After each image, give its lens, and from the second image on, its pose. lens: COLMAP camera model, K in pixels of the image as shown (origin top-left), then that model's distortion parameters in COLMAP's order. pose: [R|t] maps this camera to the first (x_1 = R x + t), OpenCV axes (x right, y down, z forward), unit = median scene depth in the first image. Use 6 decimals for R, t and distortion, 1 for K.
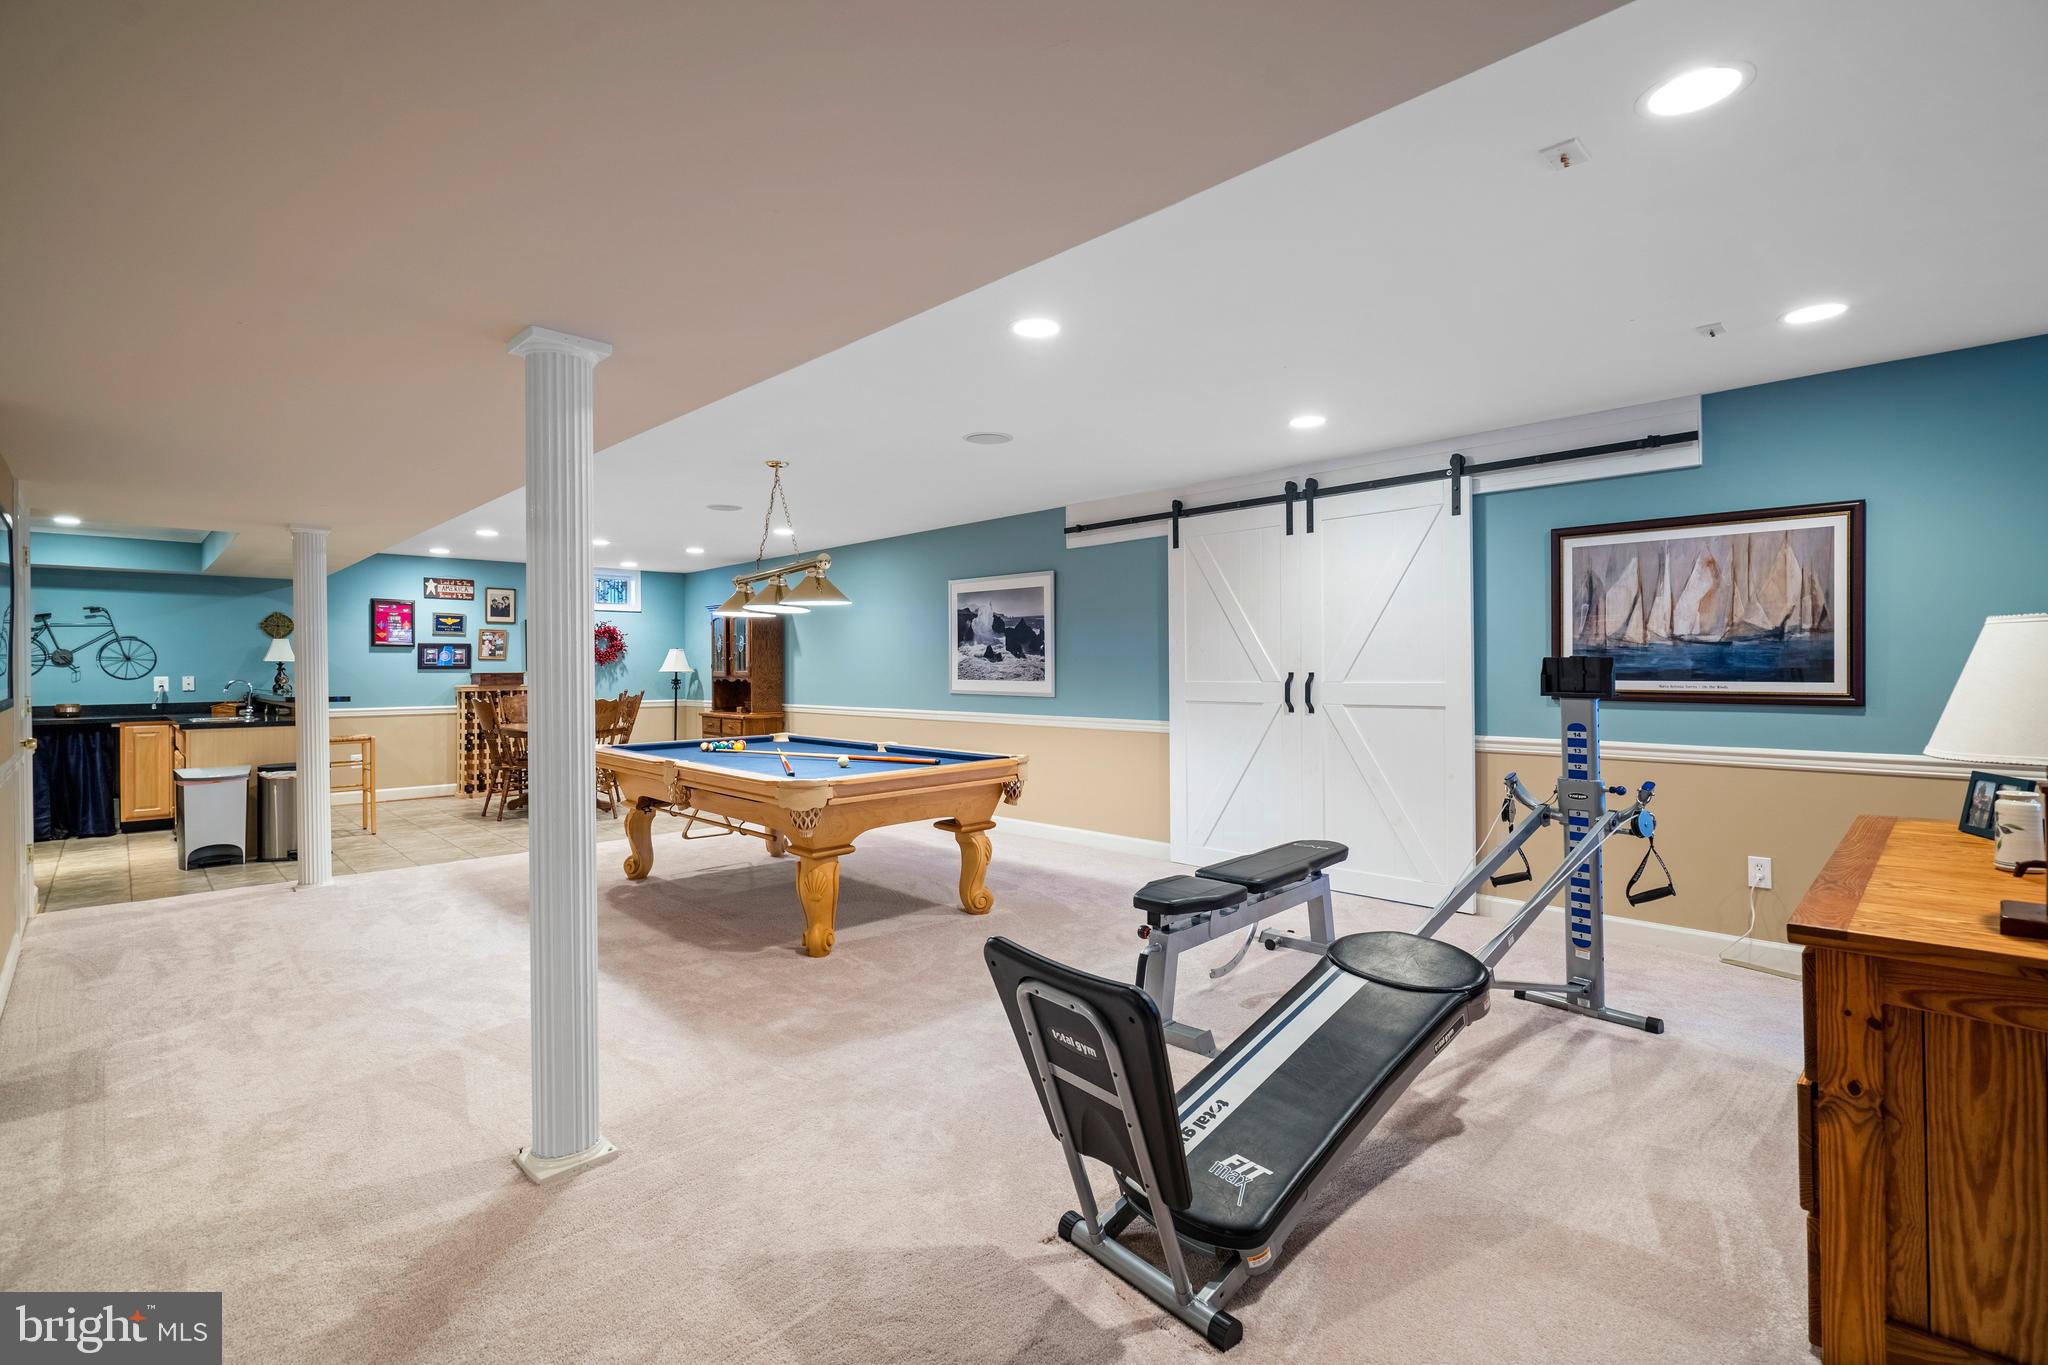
lens RADIAL K [[936.8, 0, 1018.3], [0, 936.8, 667.5], [0, 0, 1]] dist [-0.003505, 0.002819]
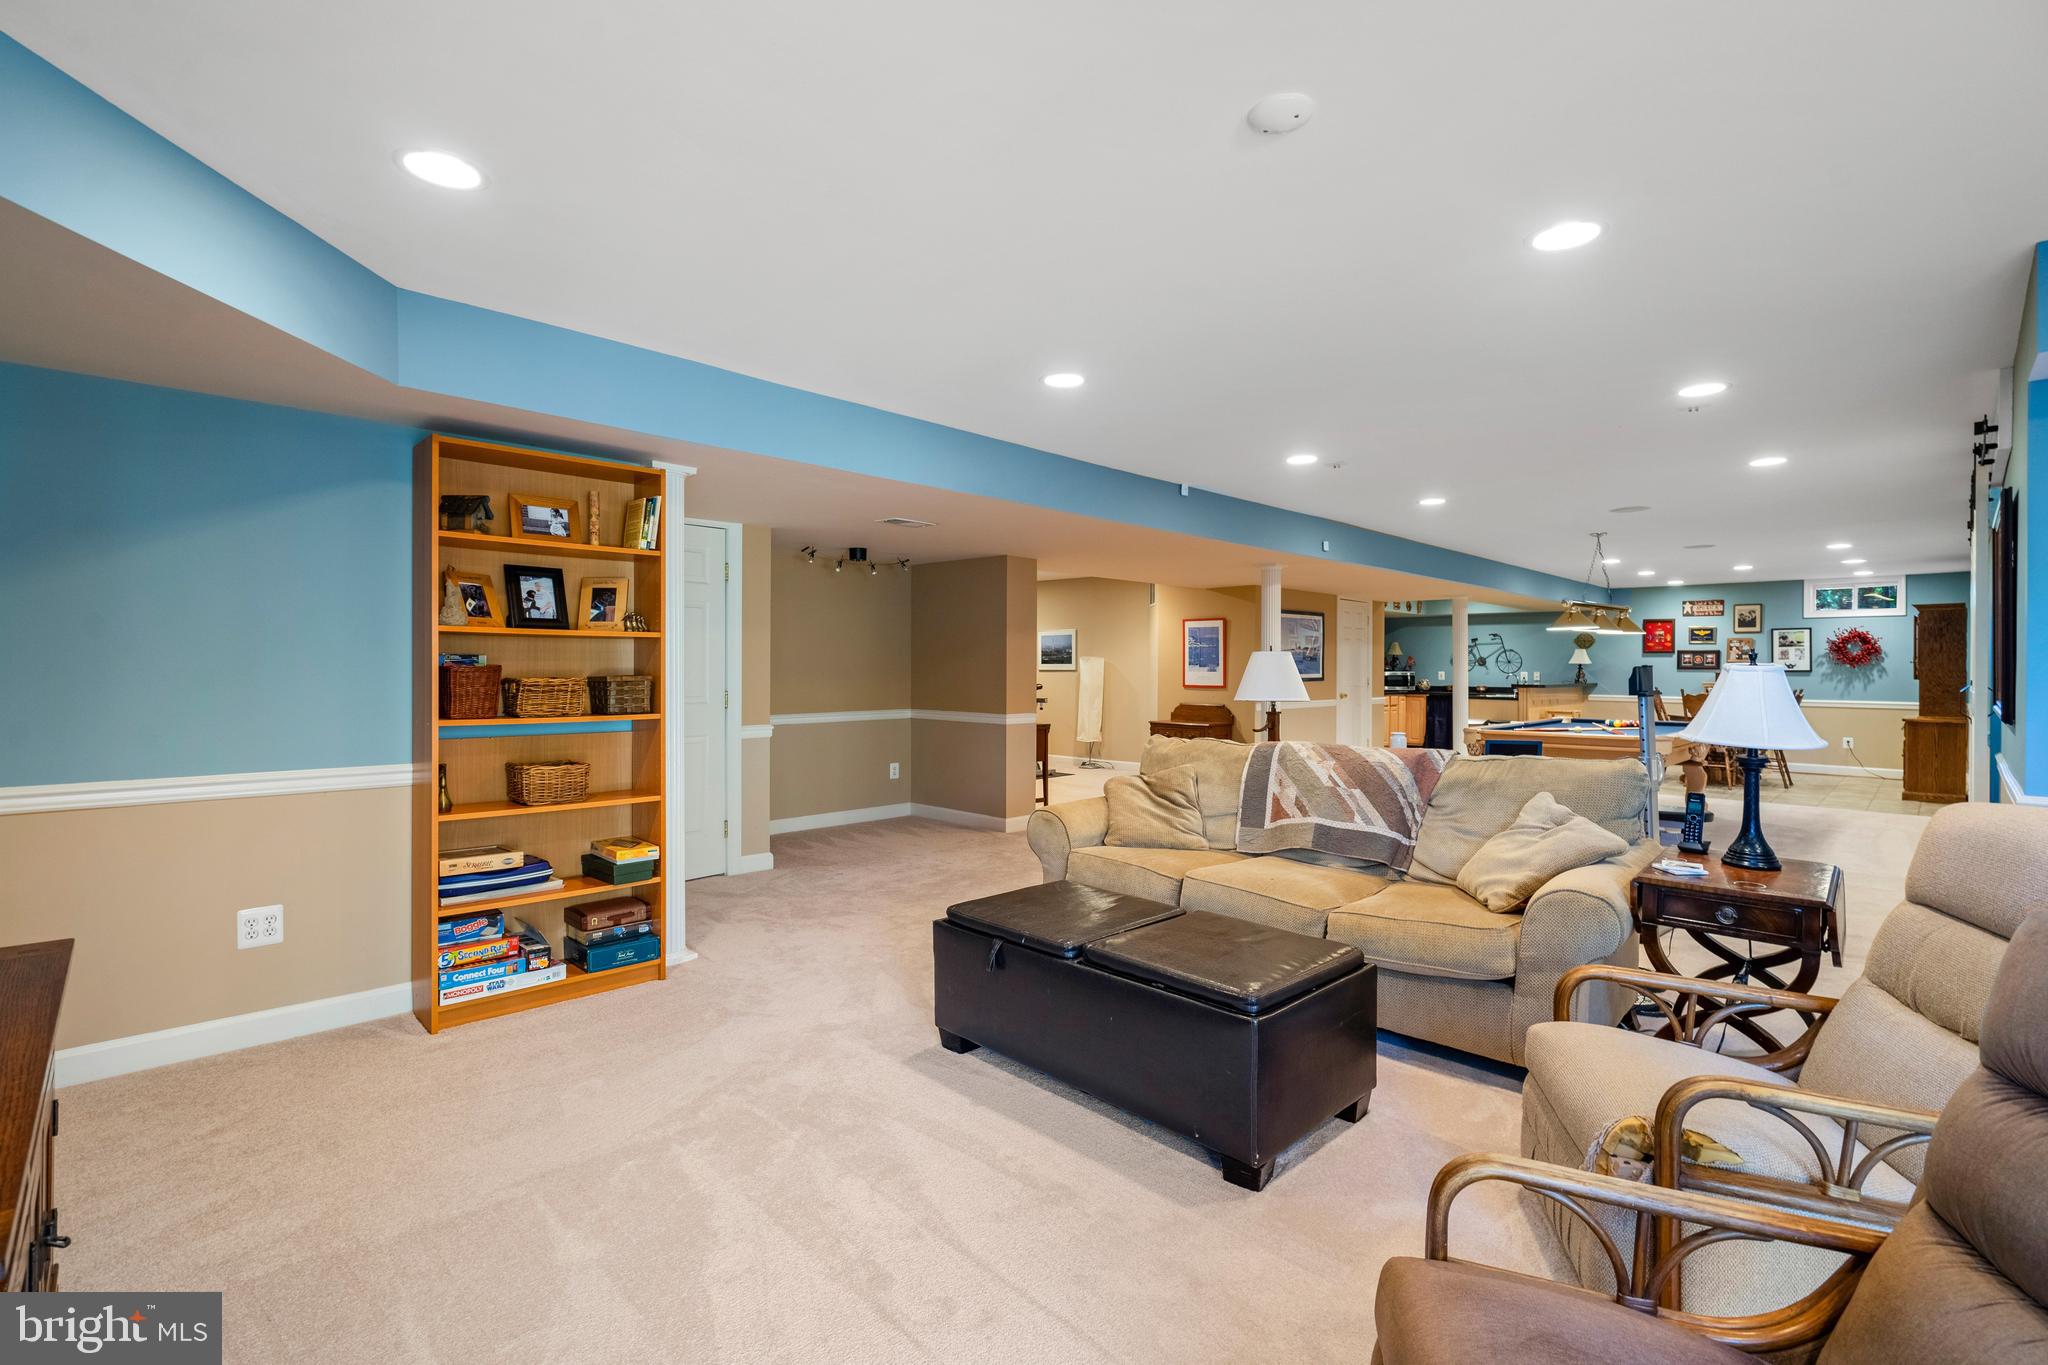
lens RADIAL K [[936.8, 0, 1010.8], [0, 936.8, 673.6], [0, 0, 1]] dist [-0.003505, 0.002819]
pose [[0.024724, 0.013378, -0.999605, 0.676015], [-0.007204, 0.999887, 0.013203, -0.002972], [0.999668, 0.006875, 0.024817, 0.003430]]
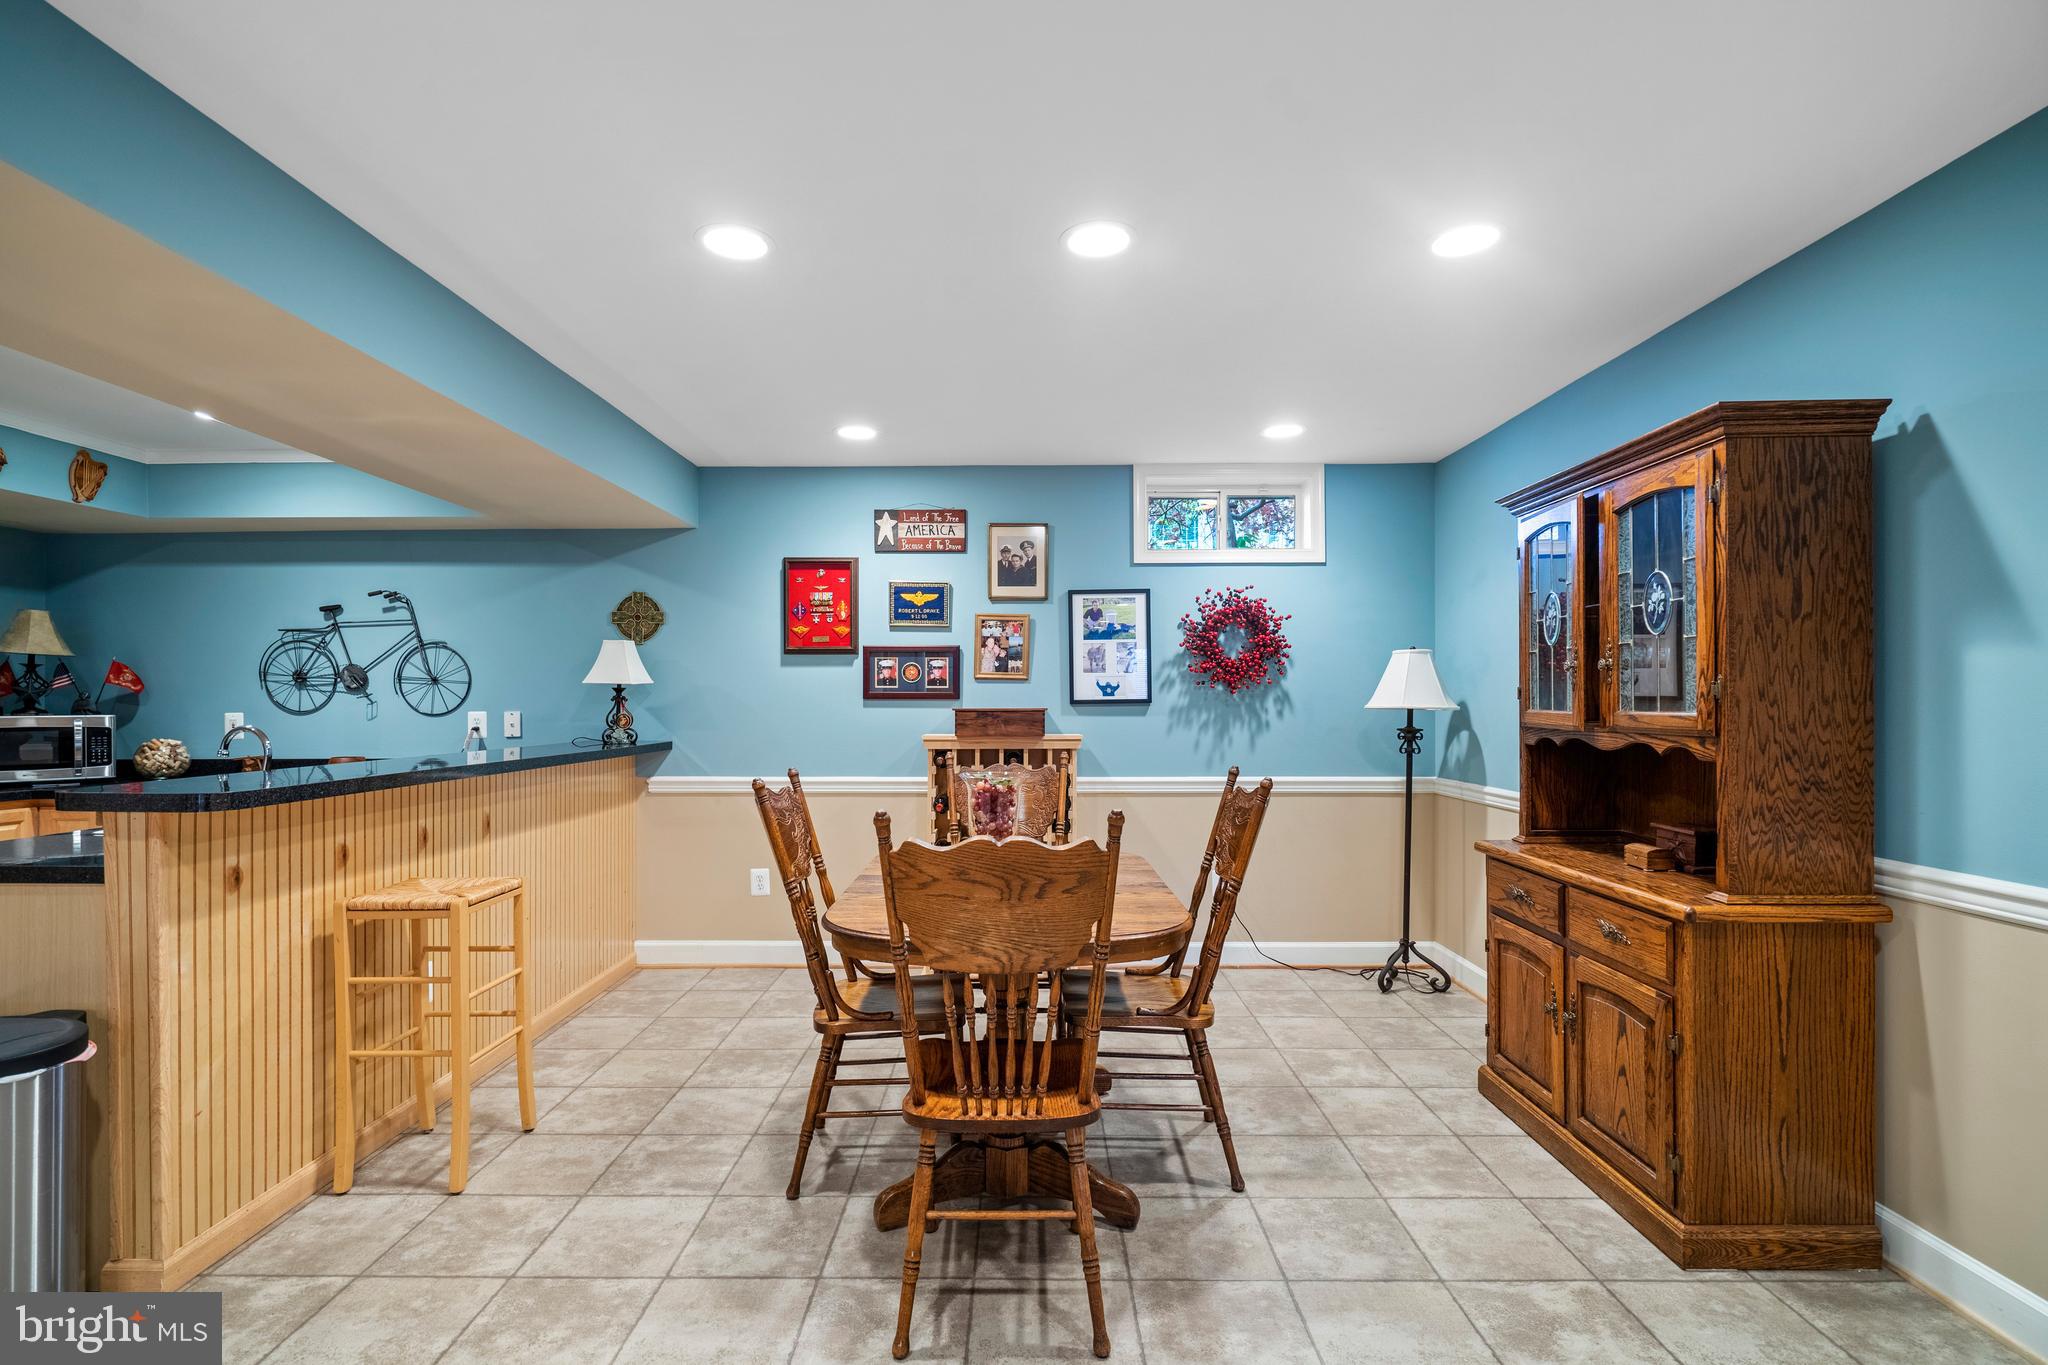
lens RADIAL K [[936.8, 0, 1014.2], [0, 936.8, 702.4], [0, 0, 1]] dist [-0.003505, 0.002819]
pose [[0.716264, 0.005453, -0.697808, -0.242708], [-0.002210, 0.999982, 0.005547, 0.000293], [0.697826, -0.002431, 0.716264, 0.695025]]
